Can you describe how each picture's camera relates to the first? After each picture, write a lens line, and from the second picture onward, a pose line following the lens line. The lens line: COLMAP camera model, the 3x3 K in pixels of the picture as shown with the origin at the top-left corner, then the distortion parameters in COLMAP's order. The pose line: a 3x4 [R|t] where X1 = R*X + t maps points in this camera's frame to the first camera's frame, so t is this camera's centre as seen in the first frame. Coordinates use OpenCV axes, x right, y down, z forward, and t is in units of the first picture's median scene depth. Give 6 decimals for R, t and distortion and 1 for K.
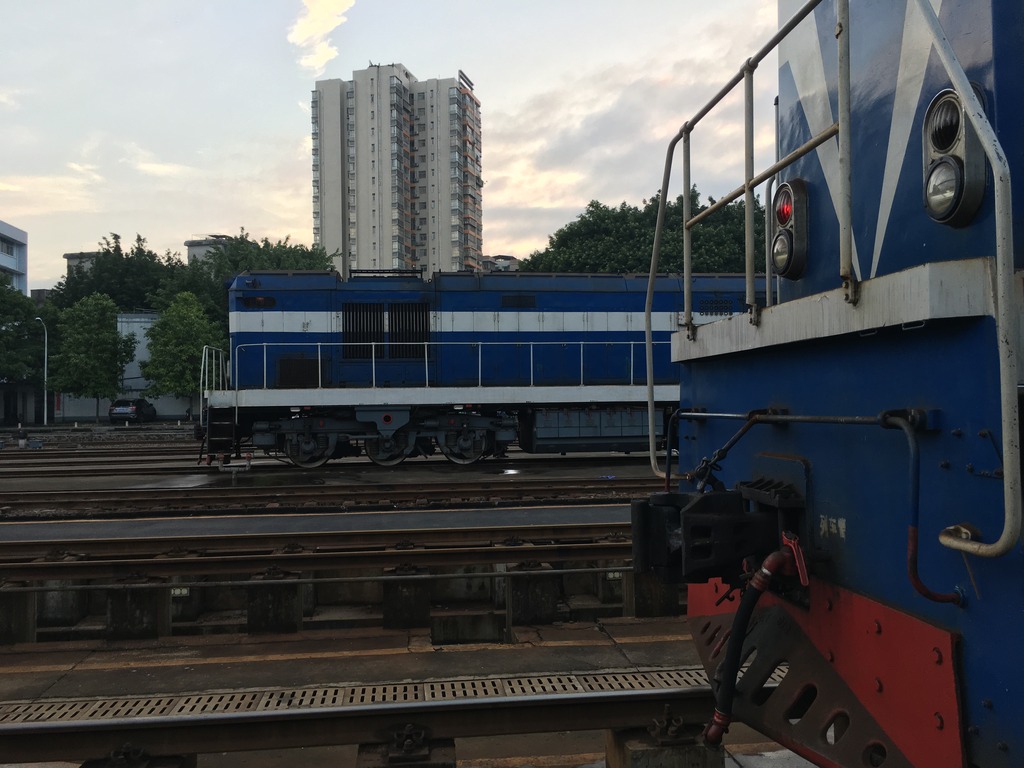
lens RADIAL K [[873.8, 0, 512.0], [0, 873.8, 384.0], [0, 0, 1]] dist [0.119610, -0.158566]
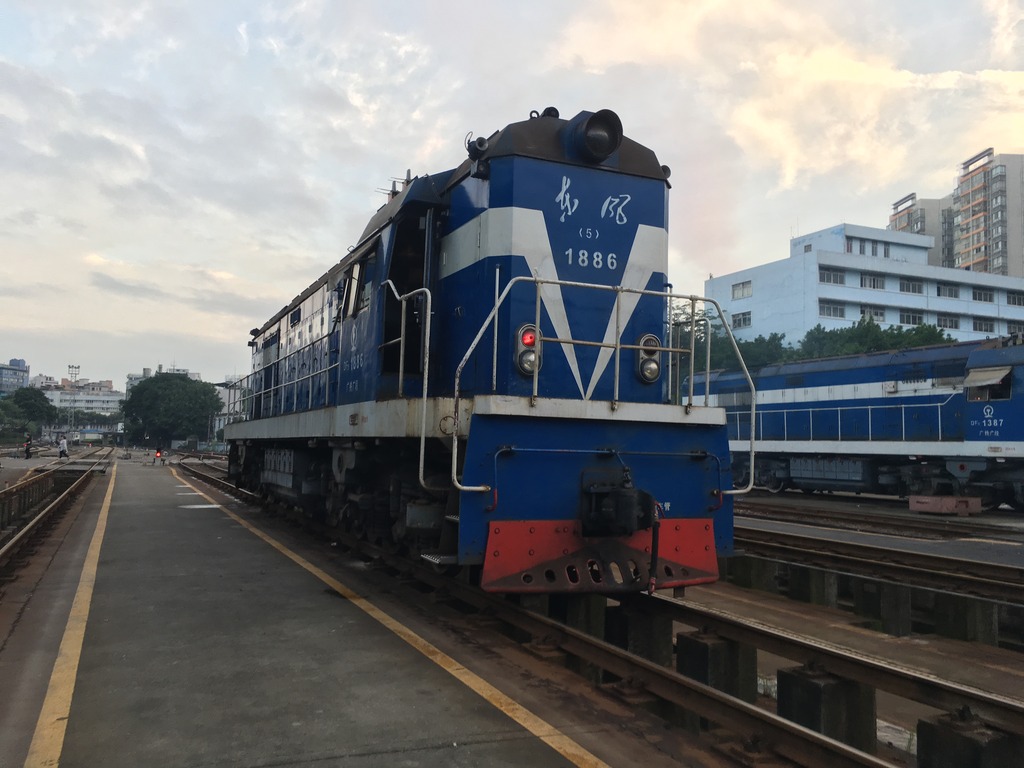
lens RADIAL K [[873.8, 0, 512.0], [0, 873.8, 384.0], [0, 0, 1]] dist [0.119610, -0.158566]
pose [[0.292710, -0.050560, -0.954864, 1.257734], [-0.002378, 0.998560, -0.053603, -0.010787], [0.956198, 0.017960, 0.292168, 0.132170]]
